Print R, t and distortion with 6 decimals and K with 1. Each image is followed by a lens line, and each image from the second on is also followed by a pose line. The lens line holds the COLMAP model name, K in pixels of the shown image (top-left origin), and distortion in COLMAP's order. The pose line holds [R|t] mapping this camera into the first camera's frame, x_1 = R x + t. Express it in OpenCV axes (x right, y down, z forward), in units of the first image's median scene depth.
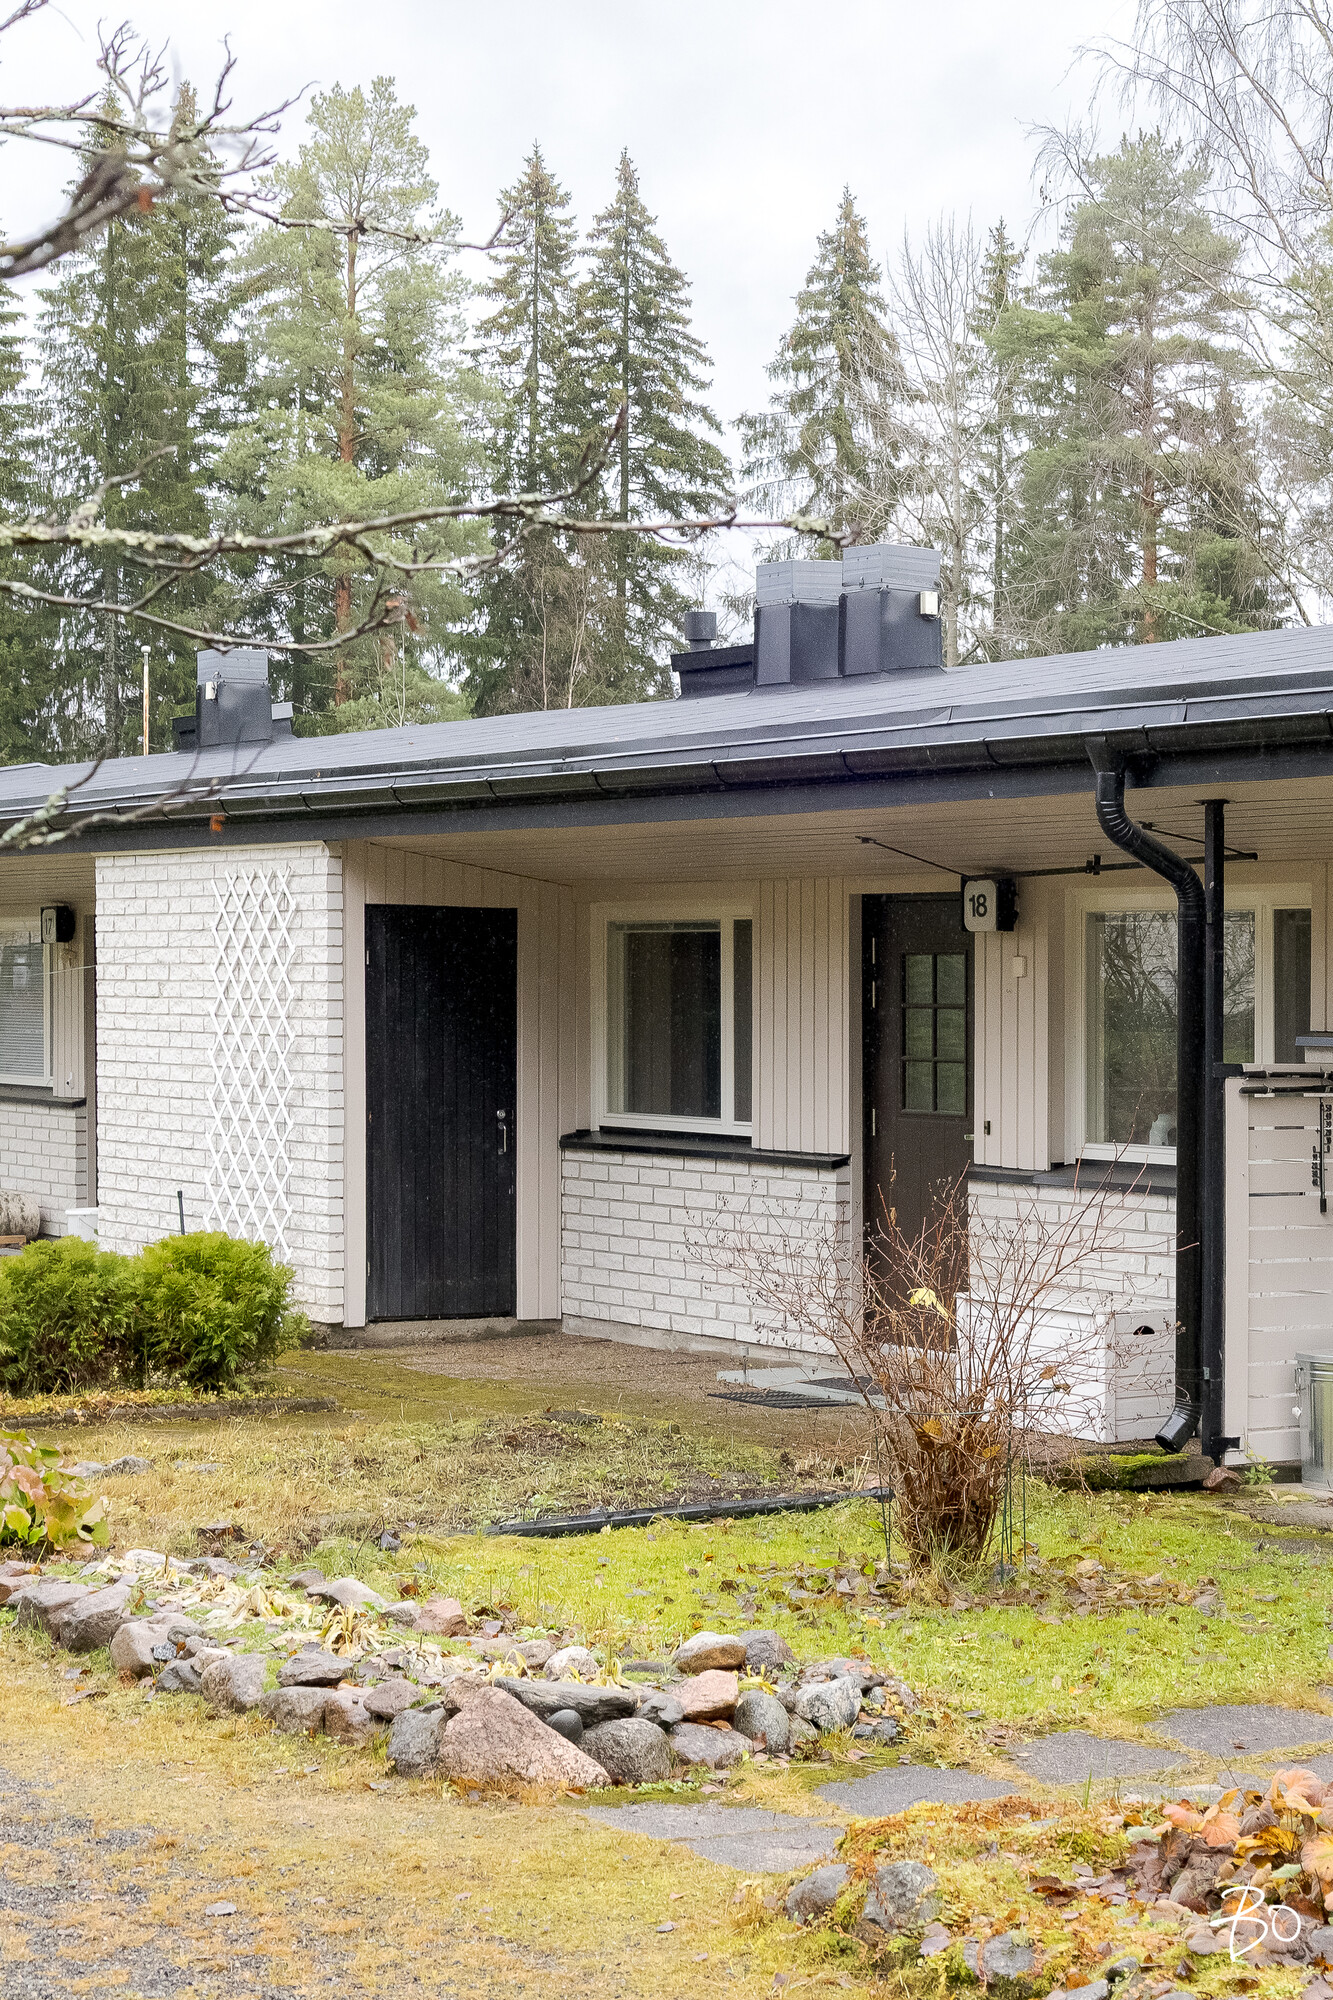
lens RADIAL K [[3589.8, 0, 666.5], [0, 3589.8, 999.6], [0, 0, 1]] dist [0.070656, 0.000000]
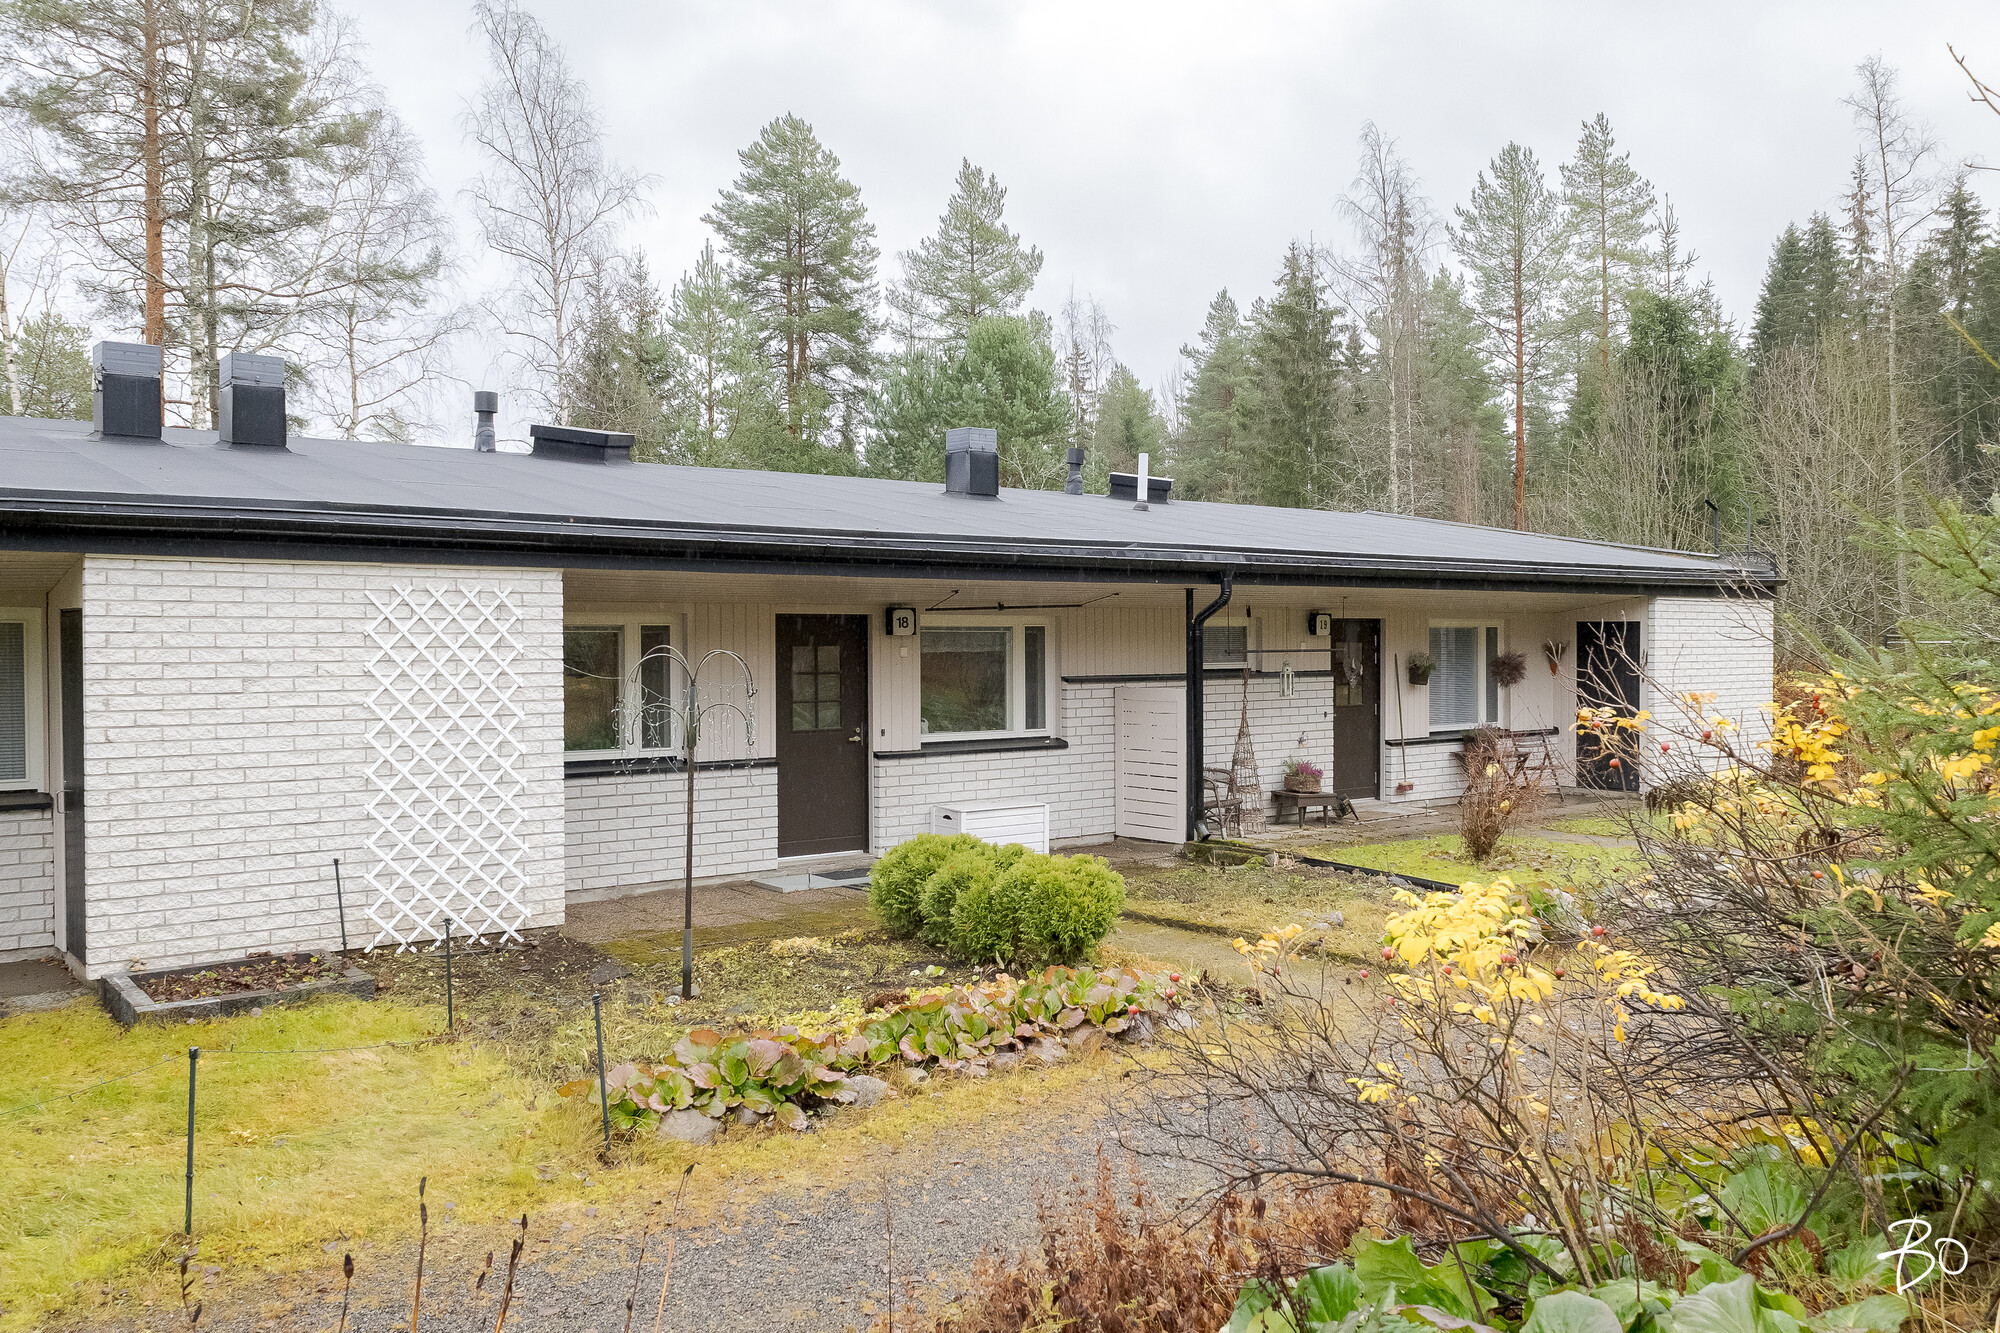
lens RADIAL K [[1384.0, 0, 1002.7], [0, 1384.0, 672.4], [0, 0, 1]] dist [-0.004195, -0.004738]
pose [[0.016078, -0.020641, 0.999658, -0.673689], [0.023918, 0.999509, 0.020253, -0.011658], [-0.999585, 0.023584, 0.016564, 0.920223]]
